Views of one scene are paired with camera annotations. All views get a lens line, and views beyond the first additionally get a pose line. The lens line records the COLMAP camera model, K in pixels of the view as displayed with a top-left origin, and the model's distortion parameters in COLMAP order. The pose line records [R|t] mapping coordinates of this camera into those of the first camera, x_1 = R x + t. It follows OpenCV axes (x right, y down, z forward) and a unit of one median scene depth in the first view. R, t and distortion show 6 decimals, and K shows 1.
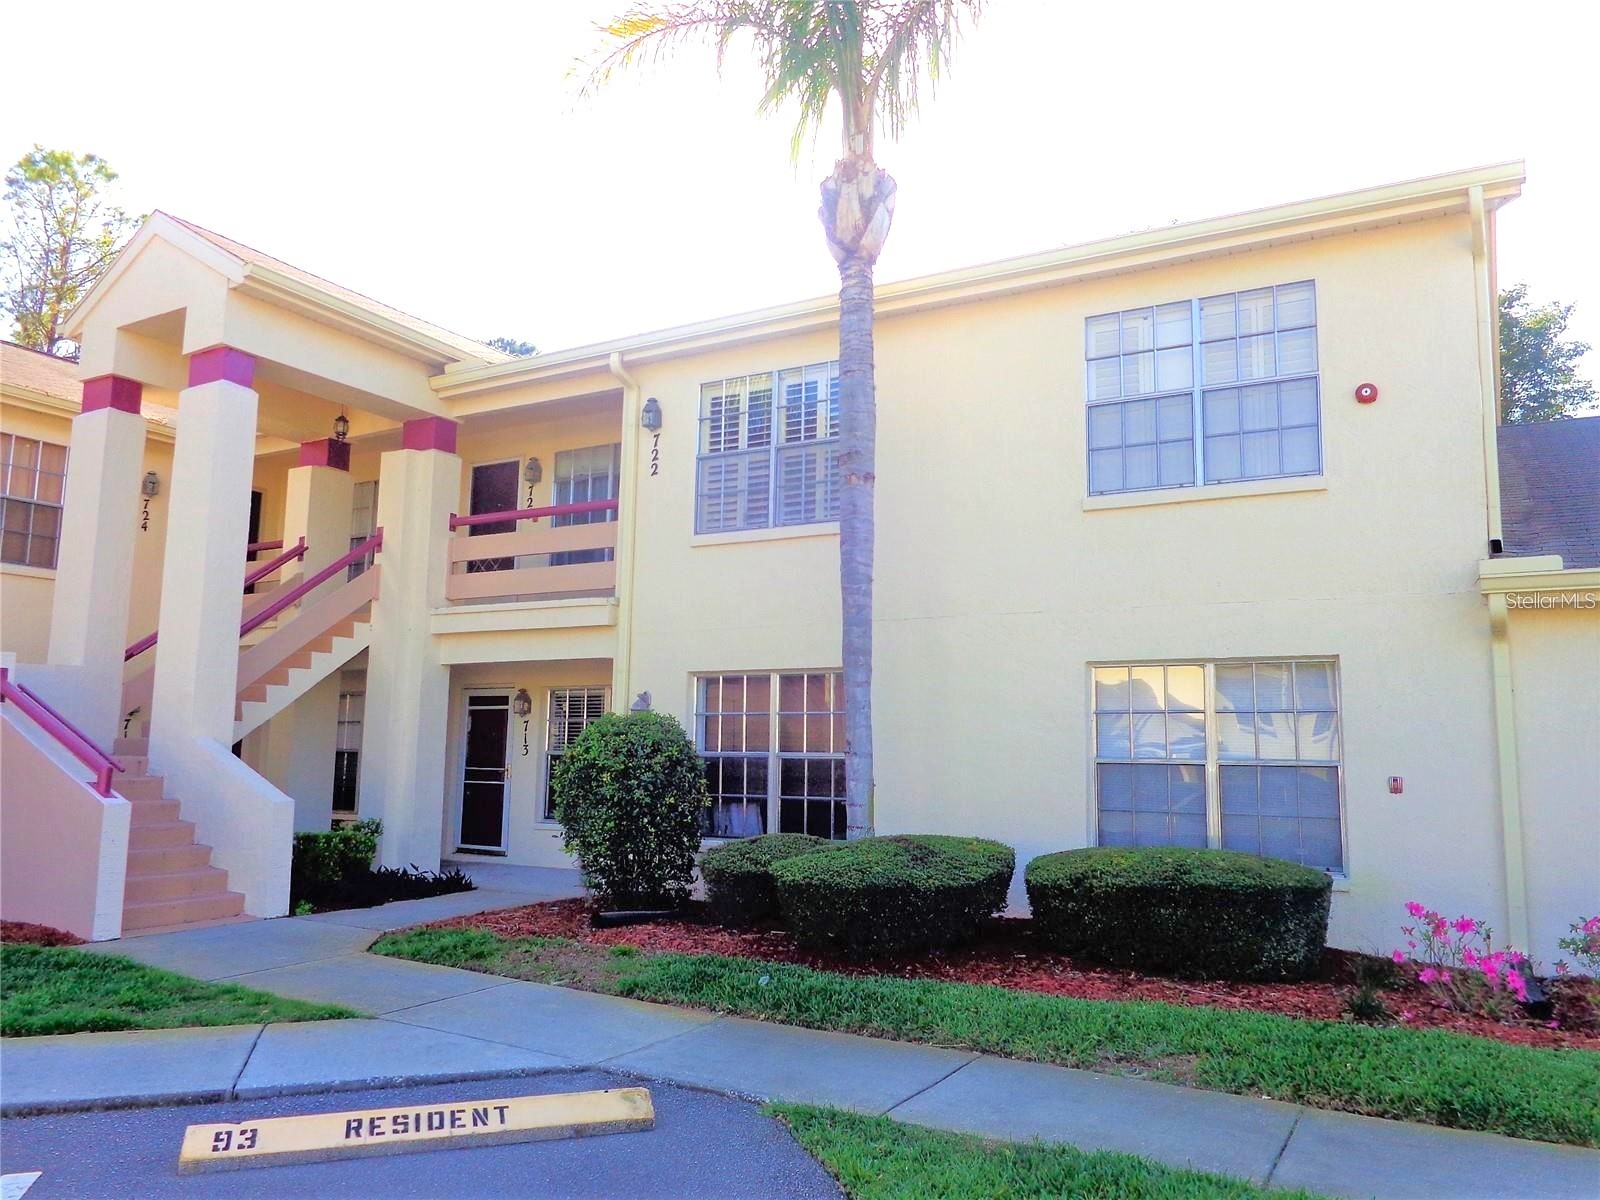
lens RADIAL K [[1189.0, 0, 800.0], [0, 1189.0, 600.0], [0, 0, 1]] dist [-0.000095, 0.004140]
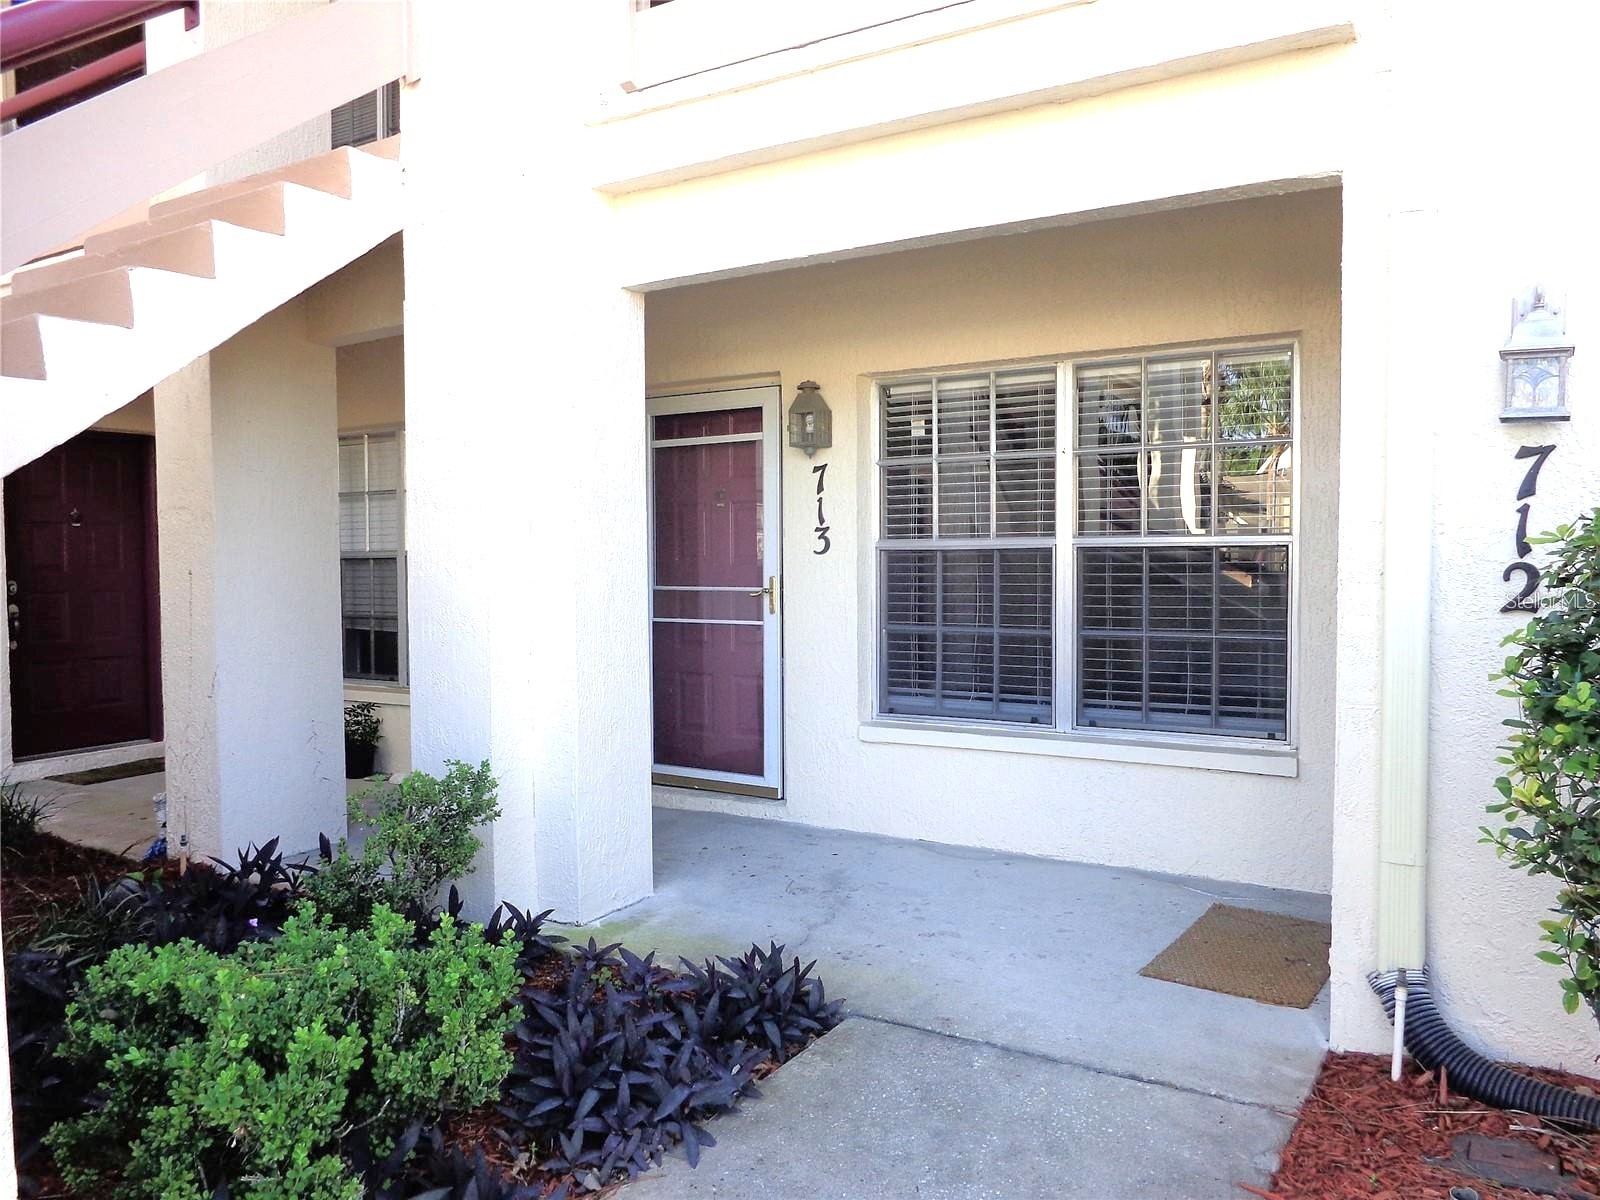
lens RADIAL K [[1189.0, 0, 800.0], [0, 1189.0, 600.0], [0, 0, 1]] dist [-0.000095, 0.004140]
pose [[0.999341, -0.021851, -0.028989, -0.225860], [0.026527, 0.984704, 0.172205, 0.077598], [0.024783, -0.172860, 0.984634, 0.608616]]
